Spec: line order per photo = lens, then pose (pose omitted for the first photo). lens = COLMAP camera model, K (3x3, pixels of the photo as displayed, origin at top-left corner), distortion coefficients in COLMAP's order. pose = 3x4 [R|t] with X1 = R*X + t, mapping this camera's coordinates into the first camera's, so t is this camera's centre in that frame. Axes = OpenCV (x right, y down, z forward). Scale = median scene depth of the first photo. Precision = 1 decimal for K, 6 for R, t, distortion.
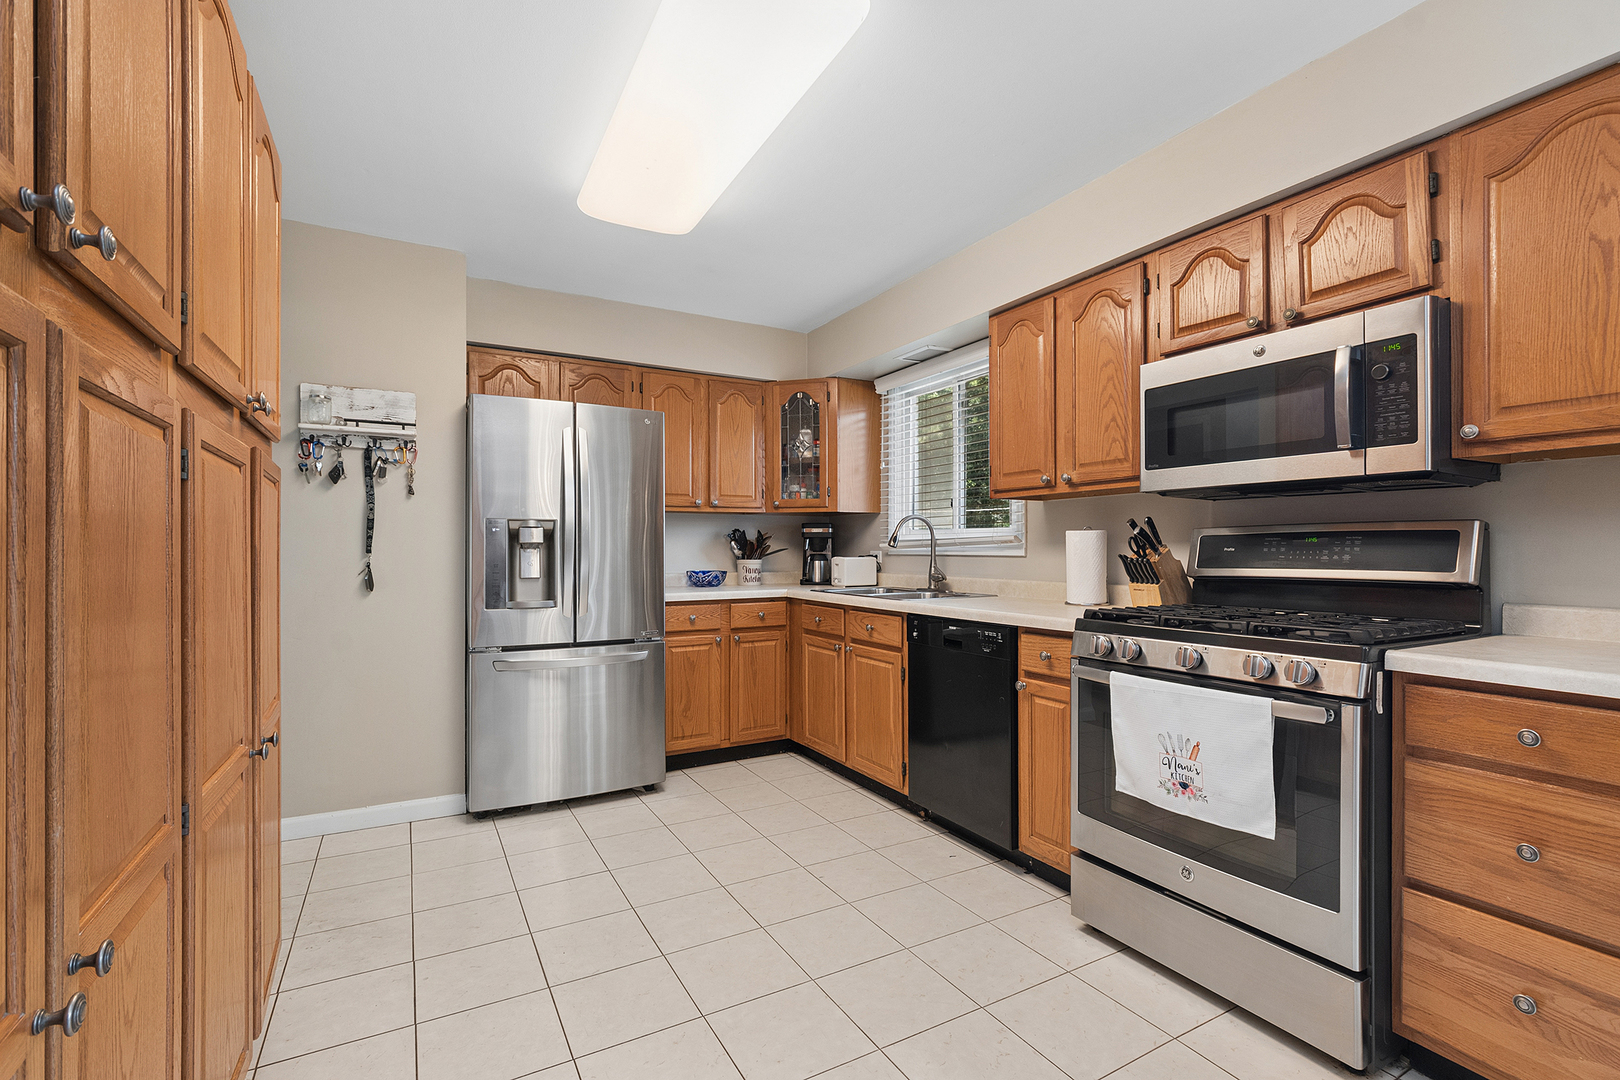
lens RADIAL K [[715.9, 0, 810.4], [0, 715.9, 548.0], [0, 0, 1]] dist [-0.003484, 0.000823]
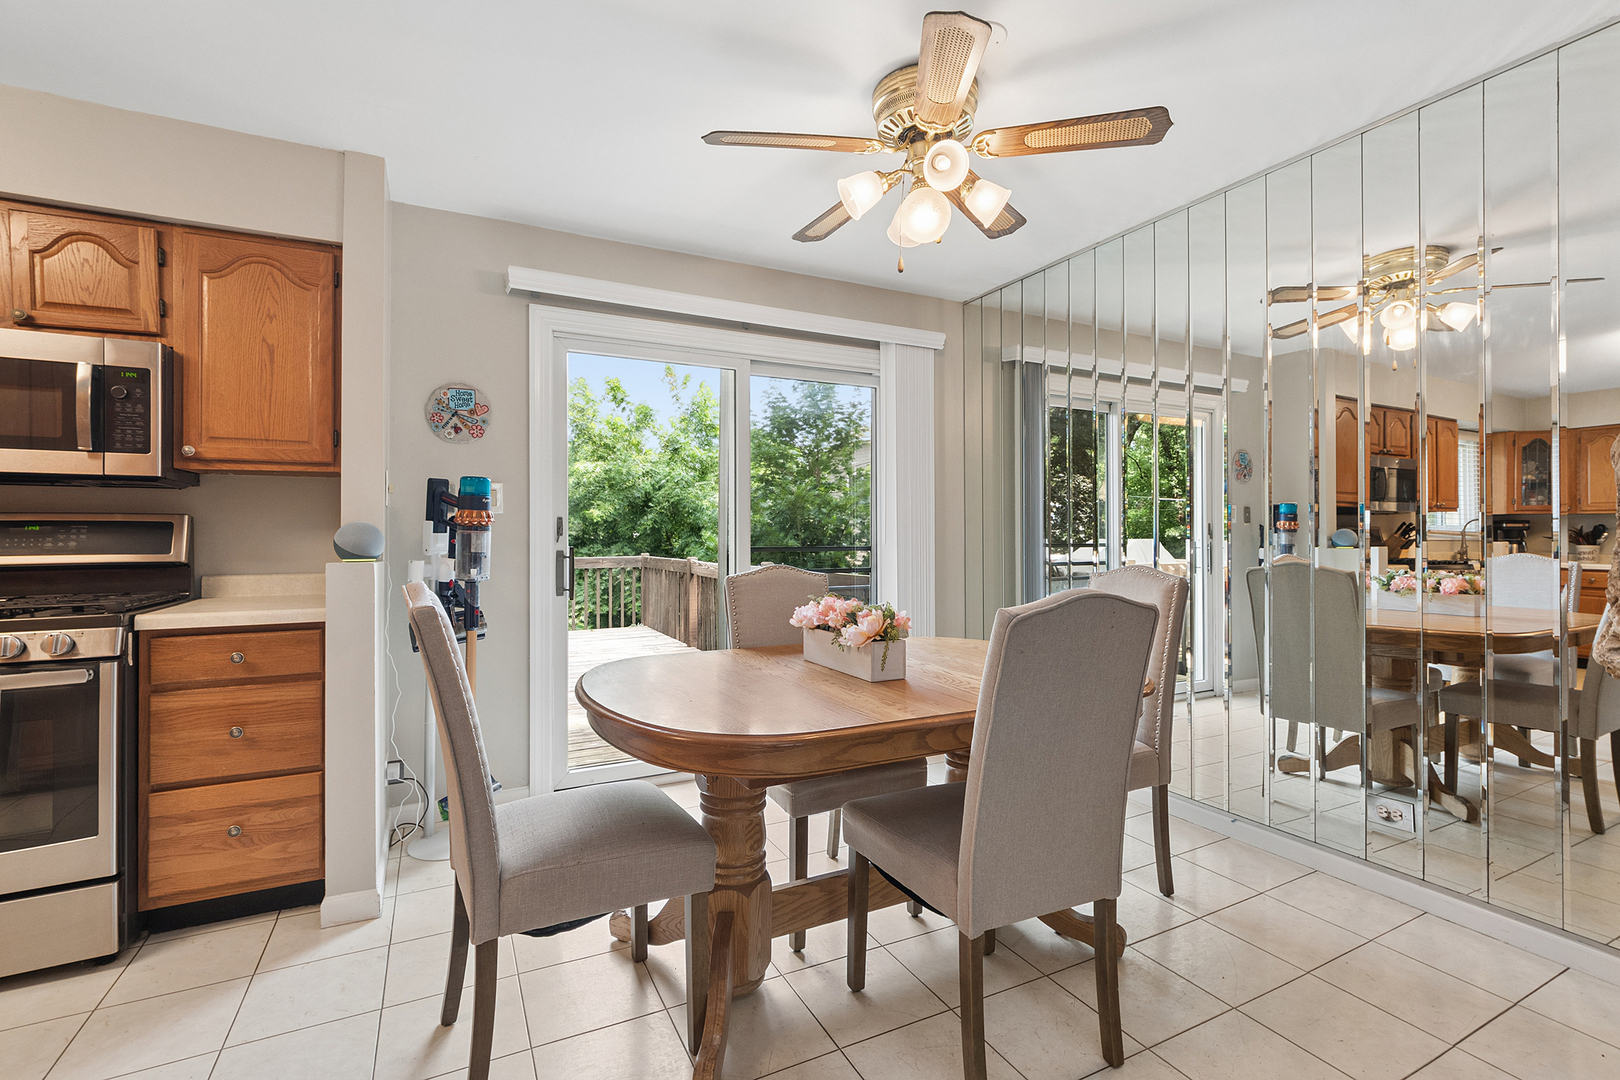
lens RADIAL K [[732.3, 0, 806.6], [0, 732.3, 526.4], [0, 0, 1]] dist [-0.016557, 0.006329]
pose [[0.034523, 0.009471, 0.999359, -0.286566], [0.002517, 0.999951, -0.009563, -0.000699], [-0.999401, 0.002845, 0.034497, -0.157574]]
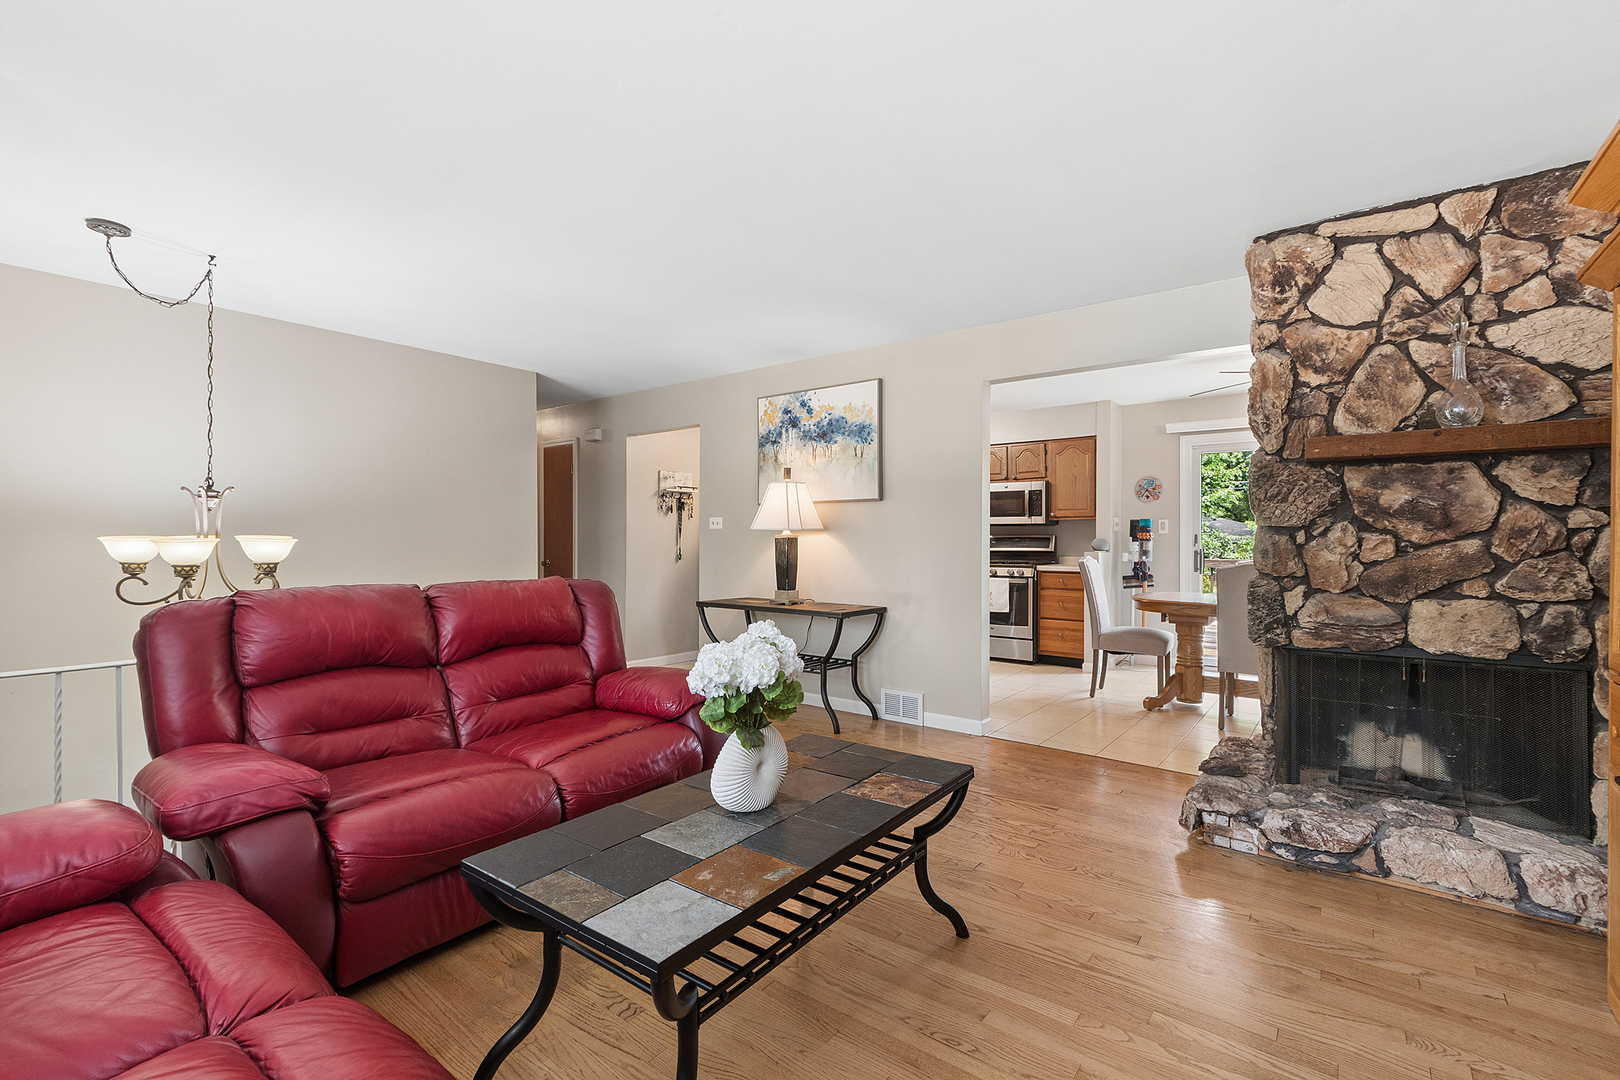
lens RADIAL K [[717.3, 0, 807.9], [0, 717.3, 538.7], [0, 0, 1]] dist [-0.003437, -0.000522]
pose [[0.918088, 0.001990, 0.396371, -1.389528], [-0.002371, 0.999997, 0.000471, -0.012920], [-0.396369, -0.001372, 0.918090, -1.547628]]
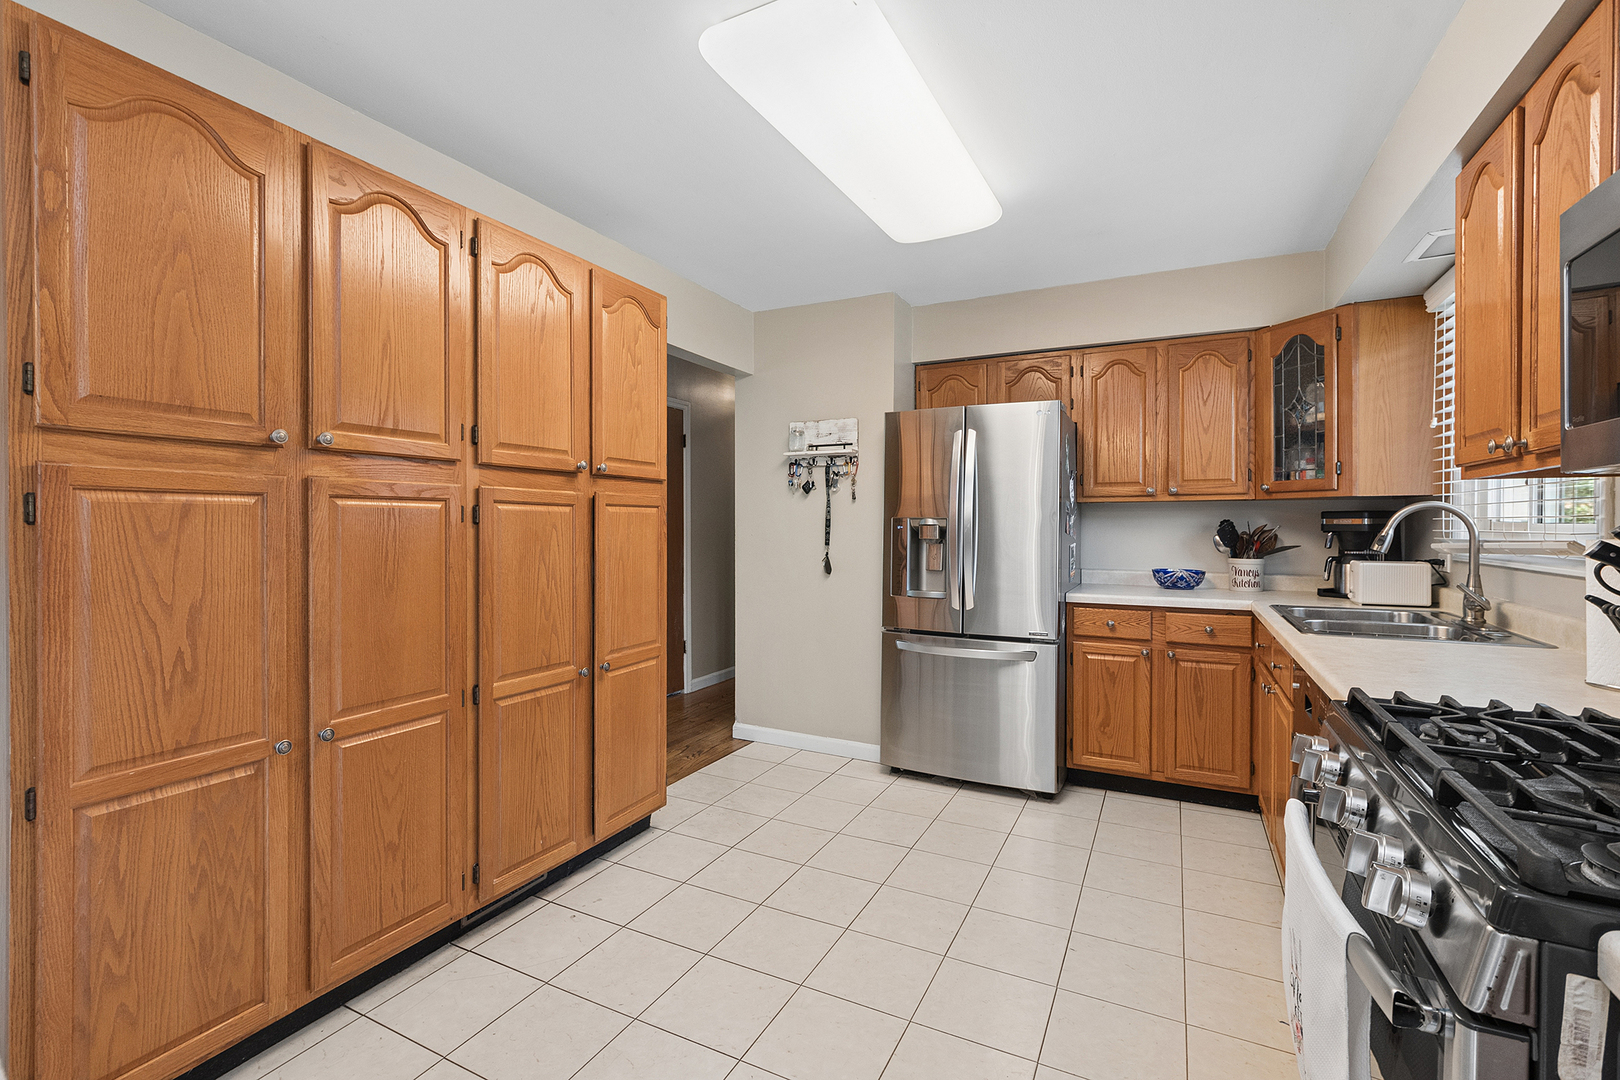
lens RADIAL K [[722.0, 0, 805.3], [0, 722.0, 530.0], [0, 0, 1]] dist [-0.001395, -0.000259]
pose [[0.552151, 0.008100, -0.833705, 0.560027], [-0.001024, 0.999959, 0.009038, -0.039638], [0.833744, -0.004137, 0.552136, 0.281414]]
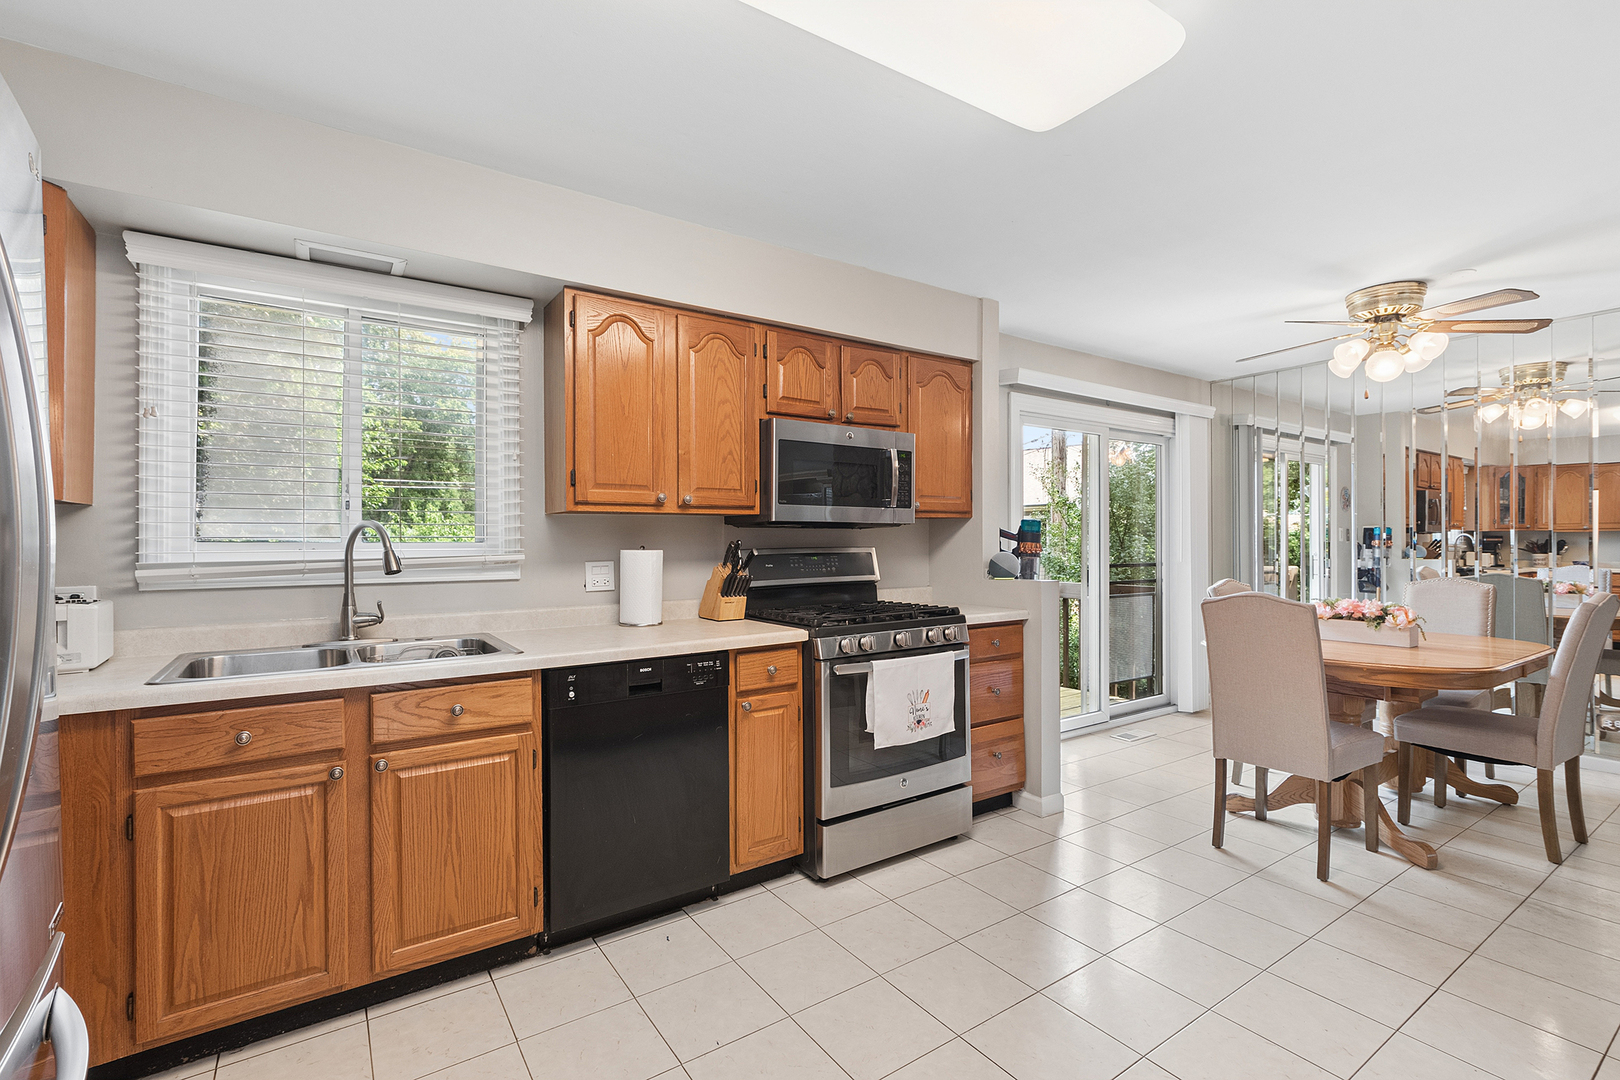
lens RADIAL K [[717.3, 0, 807.9], [0, 717.3, 538.7], [0, 0, 1]] dist [-0.003437, -0.000522]
pose [[-0.080297, 0.005396, 0.996756, -0.710947], [0.004712, 0.999976, -0.005034, -0.039012], [-0.996760, 0.004293, -0.080320, 0.970001]]
